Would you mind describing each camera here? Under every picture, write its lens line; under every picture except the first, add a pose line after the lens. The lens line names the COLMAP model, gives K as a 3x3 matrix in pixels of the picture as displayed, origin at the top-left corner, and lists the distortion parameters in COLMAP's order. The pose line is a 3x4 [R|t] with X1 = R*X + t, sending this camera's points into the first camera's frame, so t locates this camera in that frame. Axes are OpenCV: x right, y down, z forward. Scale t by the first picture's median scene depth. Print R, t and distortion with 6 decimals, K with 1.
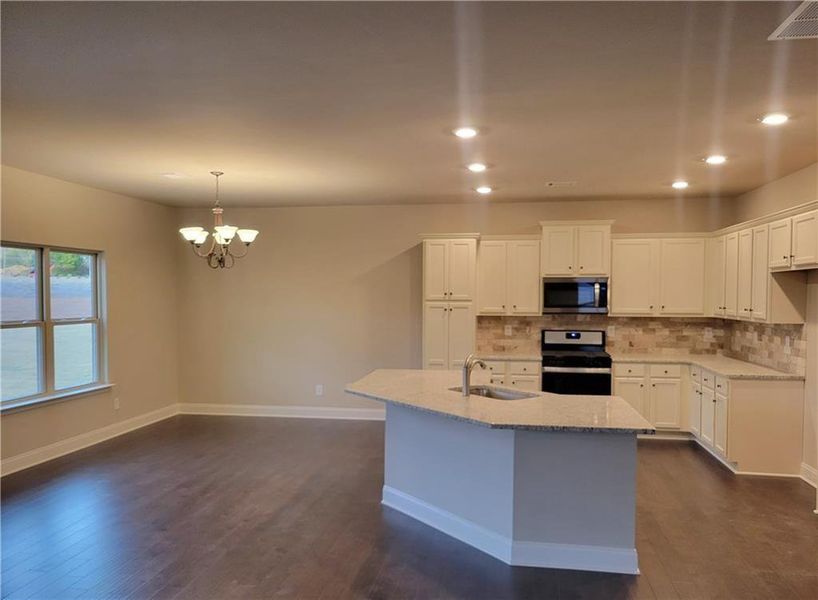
lens RADIAL K [[646.5, 0, 409.0], [0, 646.5, 300.0], [0, 0, 1]] dist [-0.003146, -0.000858]
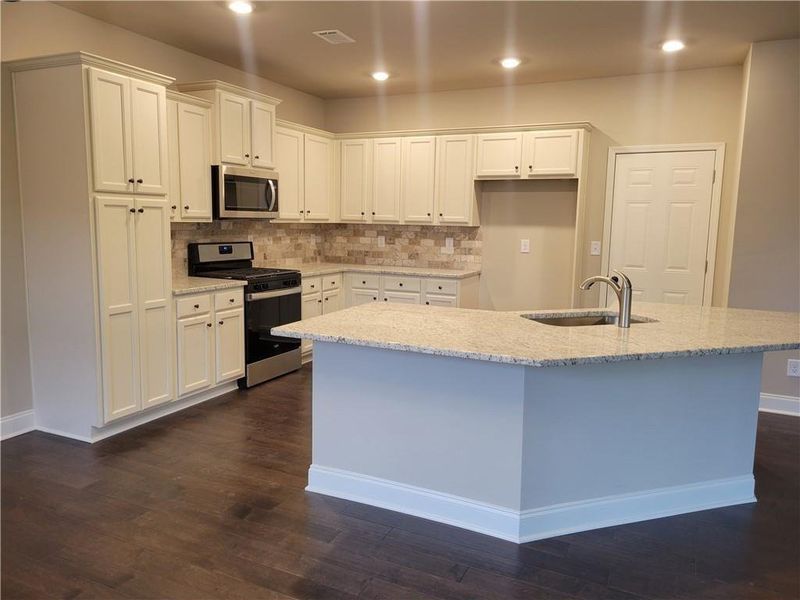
lens RADIAL K [[591.9, 0, 399.5], [0, 591.9, 283.1], [0, 0, 1]] dist [0.056797, -0.001333]
pose [[0.277192, -0.100657, 0.955527, -0.361143], [-0.008634, 0.994196, 0.107235, 0.019450], [-0.960776, -0.037975, 0.274714, 0.646509]]
